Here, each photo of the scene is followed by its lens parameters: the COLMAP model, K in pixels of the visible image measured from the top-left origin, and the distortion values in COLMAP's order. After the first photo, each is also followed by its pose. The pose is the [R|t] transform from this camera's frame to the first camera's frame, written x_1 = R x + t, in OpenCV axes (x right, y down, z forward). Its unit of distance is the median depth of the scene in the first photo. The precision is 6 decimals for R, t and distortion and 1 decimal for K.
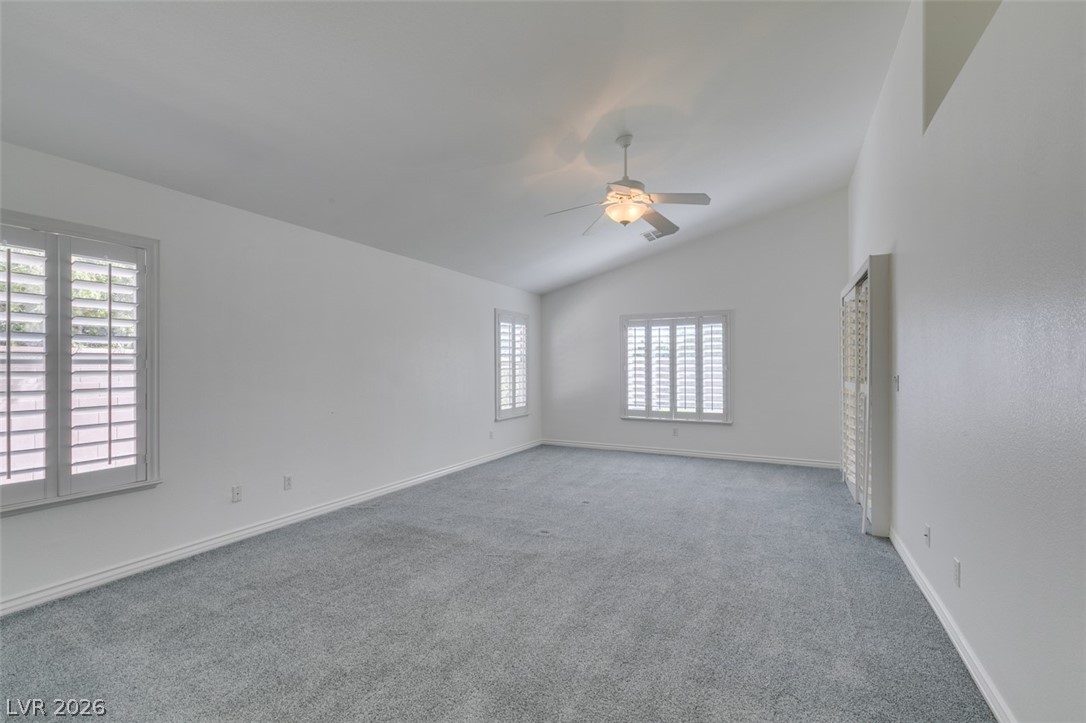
lens RADIAL K [[483.6, 0, 540.8], [0, 483.6, 366.2], [0, 0, 1]] dist [0.002643, -0.000055]
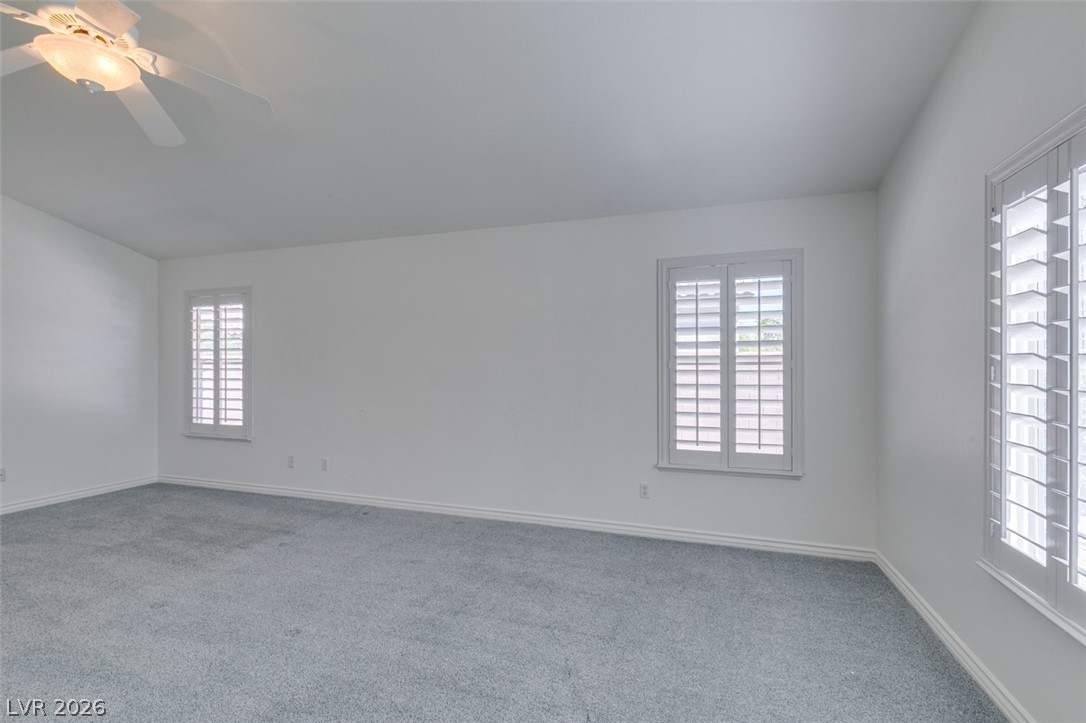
lens RADIAL K [[468.9, 0, 554.0], [0, 468.9, 367.0], [0, 0, 1]] dist [0.000679, -0.000026]
pose [[0.150238, 0.001476, -0.988649, 0.387895], [-0.000845, 0.999999, 0.001365, 0.000368], [0.988649, 0.000631, 0.150239, 0.773059]]
